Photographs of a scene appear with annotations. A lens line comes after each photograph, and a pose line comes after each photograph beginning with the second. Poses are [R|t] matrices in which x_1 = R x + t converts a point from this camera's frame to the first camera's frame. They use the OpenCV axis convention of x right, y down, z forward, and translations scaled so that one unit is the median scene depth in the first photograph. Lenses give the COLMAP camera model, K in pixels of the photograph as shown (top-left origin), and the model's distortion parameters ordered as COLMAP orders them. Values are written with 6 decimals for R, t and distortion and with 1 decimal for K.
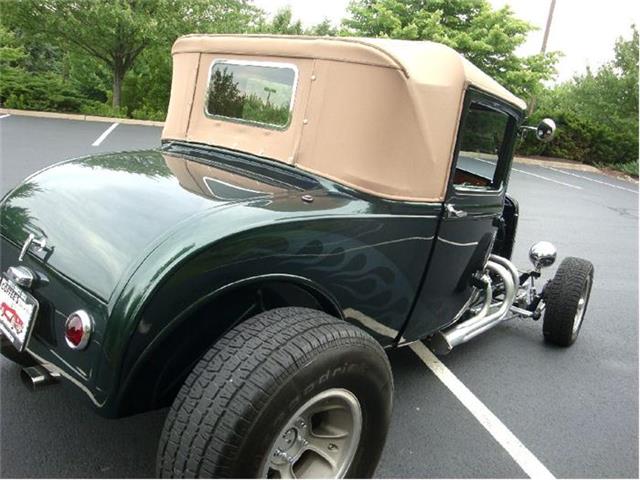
lens RADIAL K [[576.4, 0, 320.0], [0, 576.4, 240.0], [0, 0, 1]] dist [-0.172019, 0.169170]
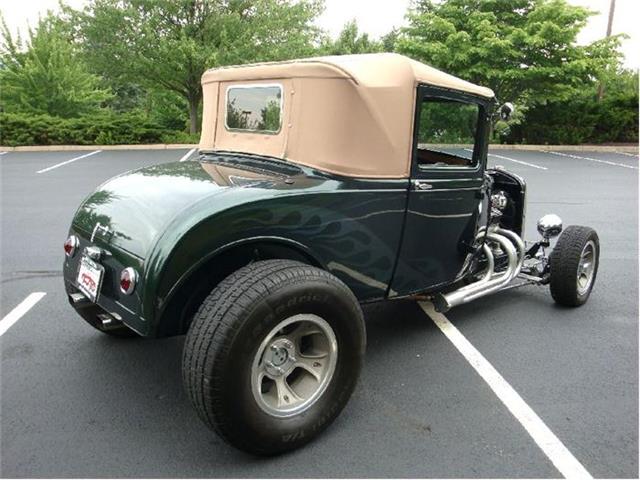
lens RADIAL K [[576.4, 0, 320.0], [0, 576.4, 240.0], [0, 0, 1]] dist [-0.172019, 0.169170]
pose [[0.985494, -0.073470, -0.152985, 0.187761], [0.070182, 0.997174, -0.026792, 0.080867], [0.154521, 0.015667, 0.987865, -0.244196]]
